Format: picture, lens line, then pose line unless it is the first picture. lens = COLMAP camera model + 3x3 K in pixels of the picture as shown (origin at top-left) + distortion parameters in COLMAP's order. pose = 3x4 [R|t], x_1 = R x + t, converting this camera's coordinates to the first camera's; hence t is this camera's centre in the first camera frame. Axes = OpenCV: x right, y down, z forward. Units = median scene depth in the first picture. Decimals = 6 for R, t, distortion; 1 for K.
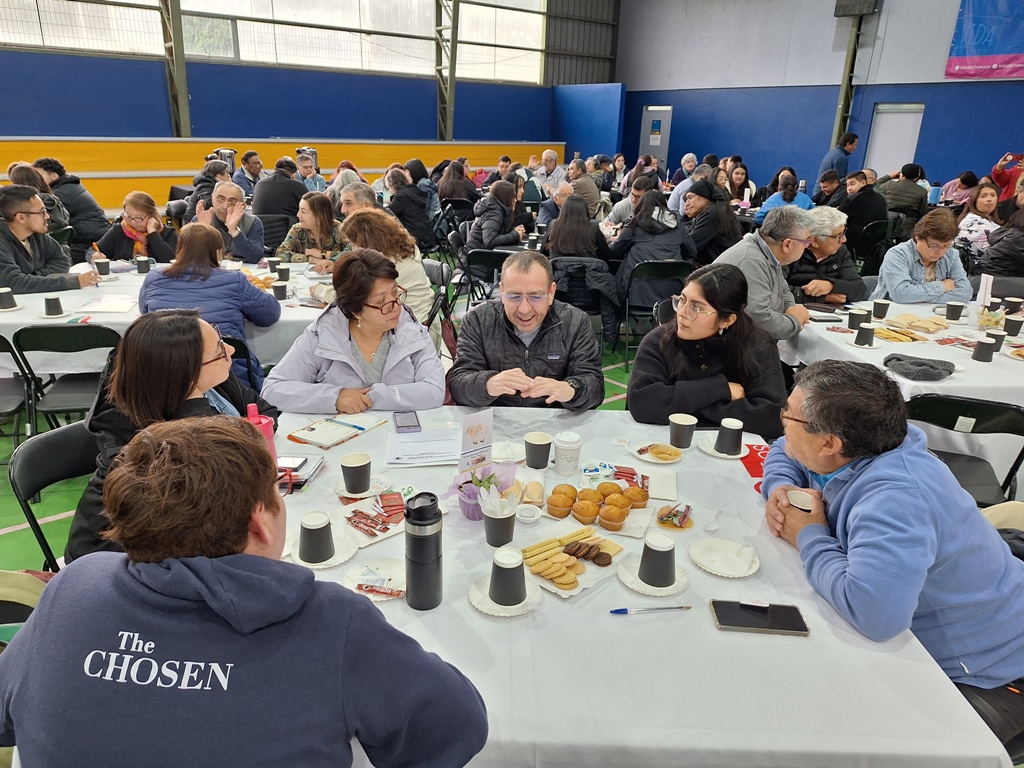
lens RADIAL K [[729.2, 0, 506.4], [0, 729.2, 388.3], [0, 0, 1]] dist [0.053455, -0.046913]
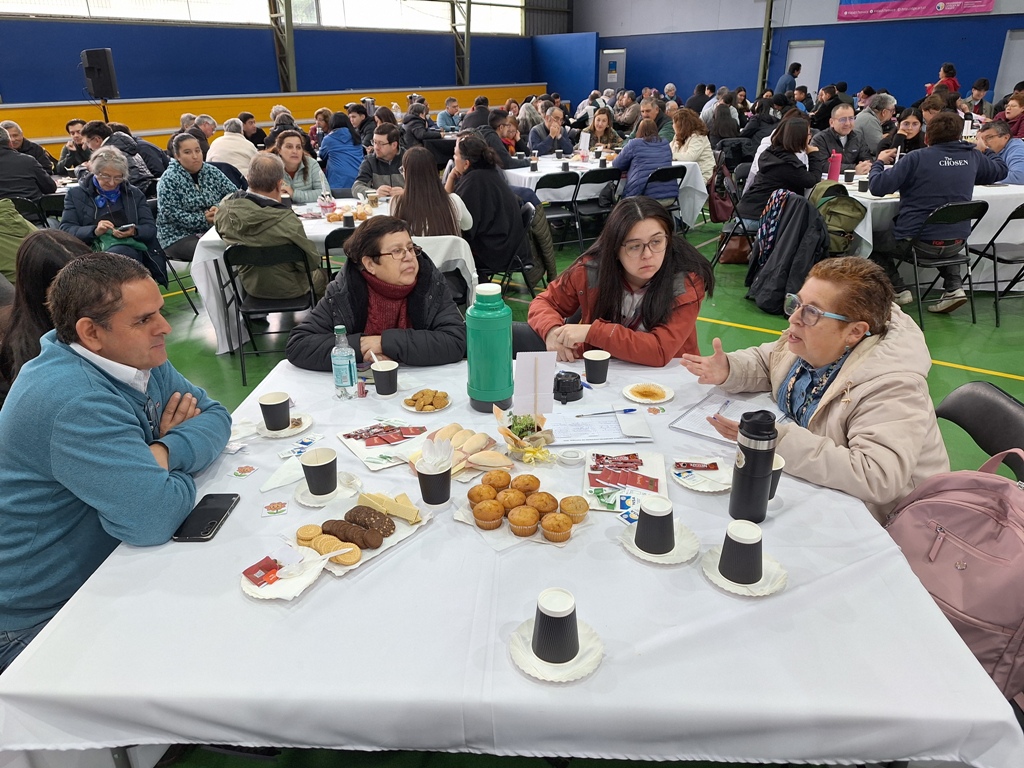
lens RADIAL K [[729.2, 0, 515.9], [0, 729.2, 376.3], [0, 0, 1]] dist [0.053455, -0.046913]
pose [[0.973674, -0.125953, 0.189988, -0.301761], [0.116484, 0.991363, 0.060255, 0.080692], [-0.195937, -0.036538, 0.979936, -0.239918]]
